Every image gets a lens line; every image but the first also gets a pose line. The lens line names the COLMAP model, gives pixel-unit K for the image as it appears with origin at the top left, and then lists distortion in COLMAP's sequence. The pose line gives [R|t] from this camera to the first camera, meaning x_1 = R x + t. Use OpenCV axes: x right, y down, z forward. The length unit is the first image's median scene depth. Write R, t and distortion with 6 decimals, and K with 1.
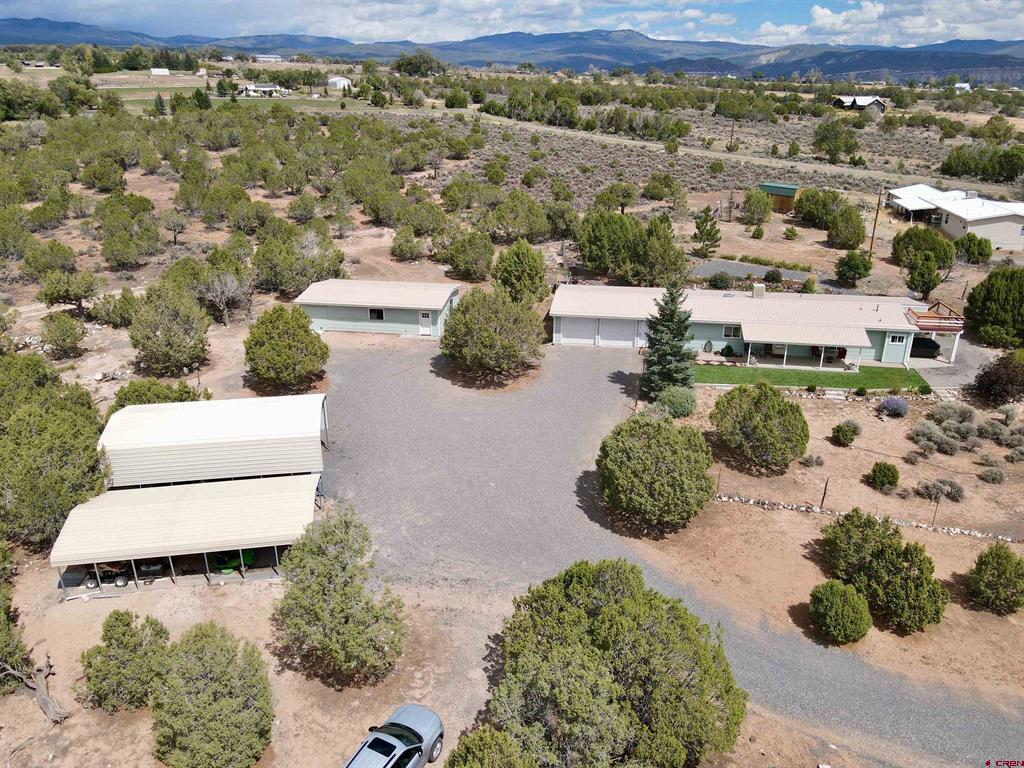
lens RADIAL K [[745.1, 0, 498.5], [0, 745.1, 383.8], [0, 0, 1]] dist [0.012181, 0.007882]
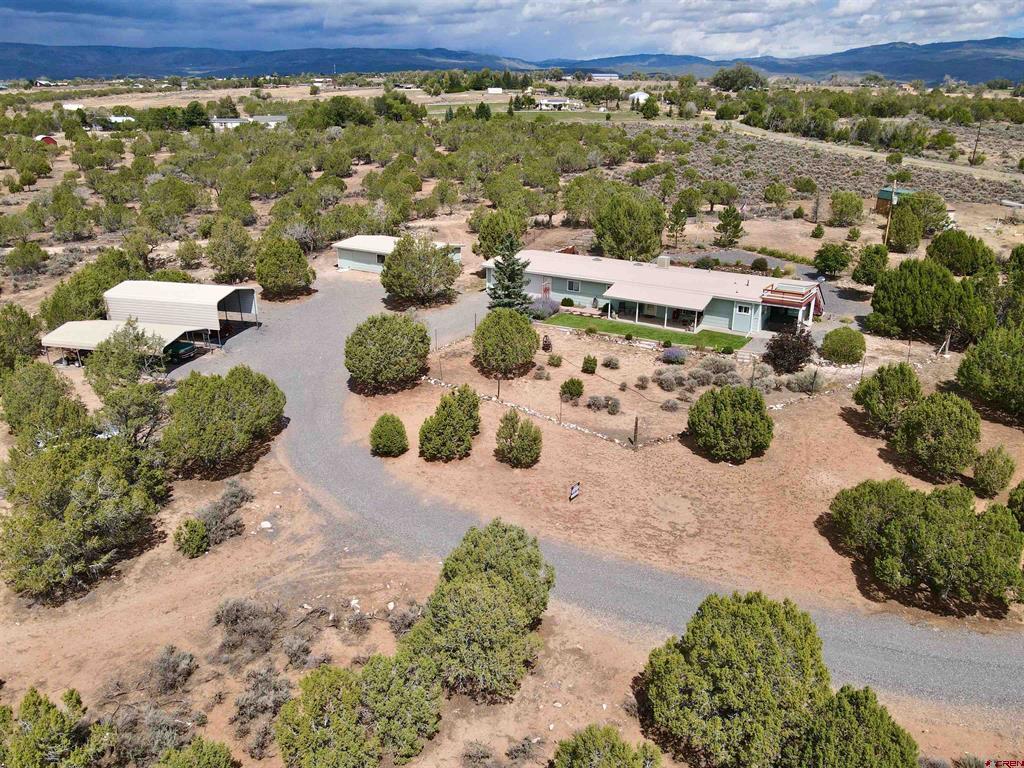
lens RADIAL K [[745.1, 0, 498.5], [0, 745.1, 383.8], [0, 0, 1]] dist [0.012181, 0.007882]
pose [[0.907061, 0.143748, -0.395699, 0.155177], [-0.151942, 0.988331, 0.010742, 0.021105], [0.392626, 0.050380, 0.918318, -0.029614]]
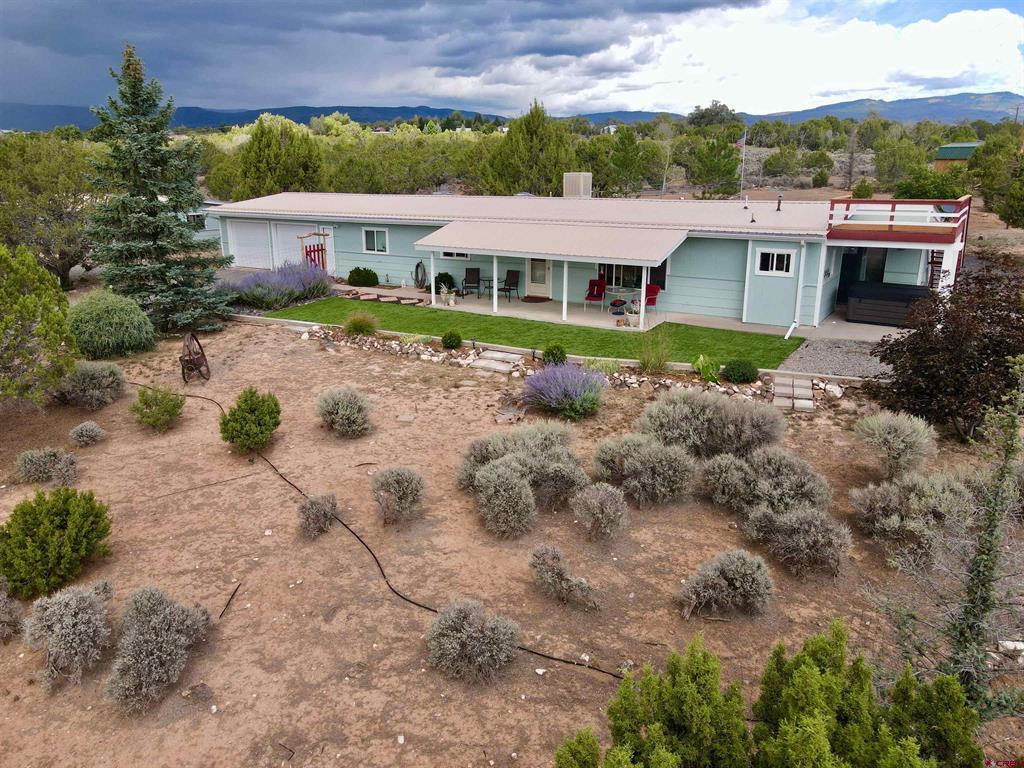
lens RADIAL K [[745.1, 0, 498.5], [0, 745.1, 383.8], [0, 0, 1]] dist [0.012181, 0.007882]
pose [[0.916078, 0.108647, -0.386002, 0.132464], [-0.141765, 0.988182, -0.058304, 0.010833], [0.375106, 0.108133, 0.920654, 0.141319]]
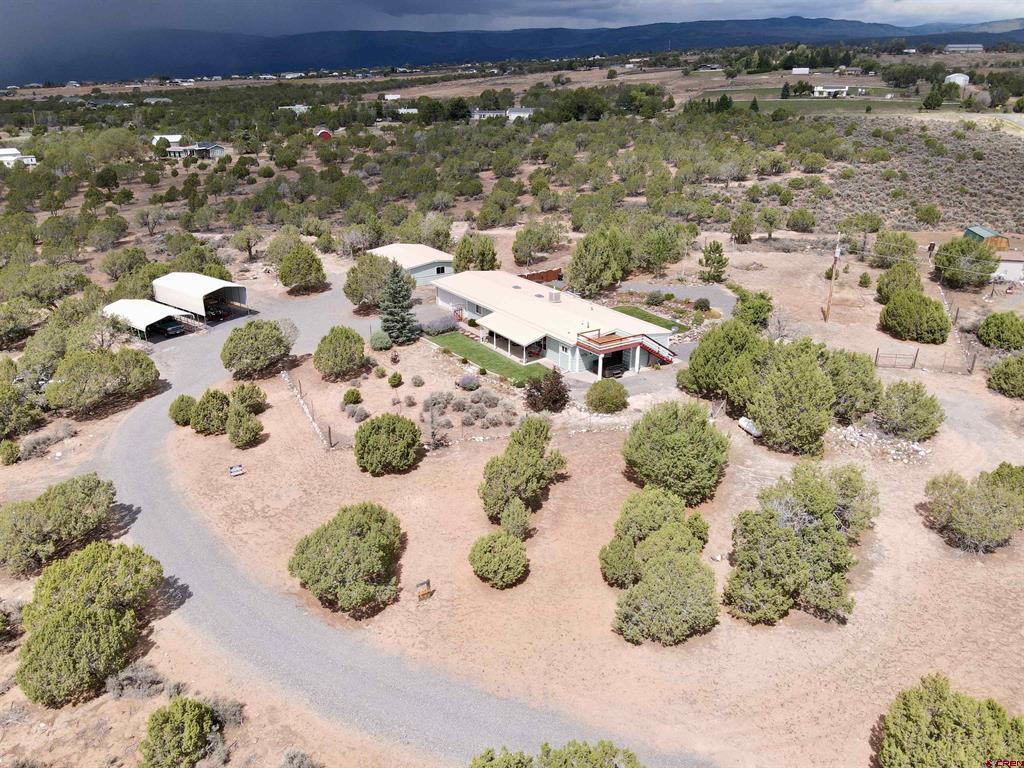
lens RADIAL K [[745.1, 0, 498.5], [0, 745.1, 383.8], [0, 0, 1]] dist [0.012181, 0.007882]
pose [[0.658004, 0.271248, -0.702463, 0.310471], [-0.264360, 0.956703, 0.121792, -0.029281], [0.705085, 0.105564, 0.701222, 0.024631]]
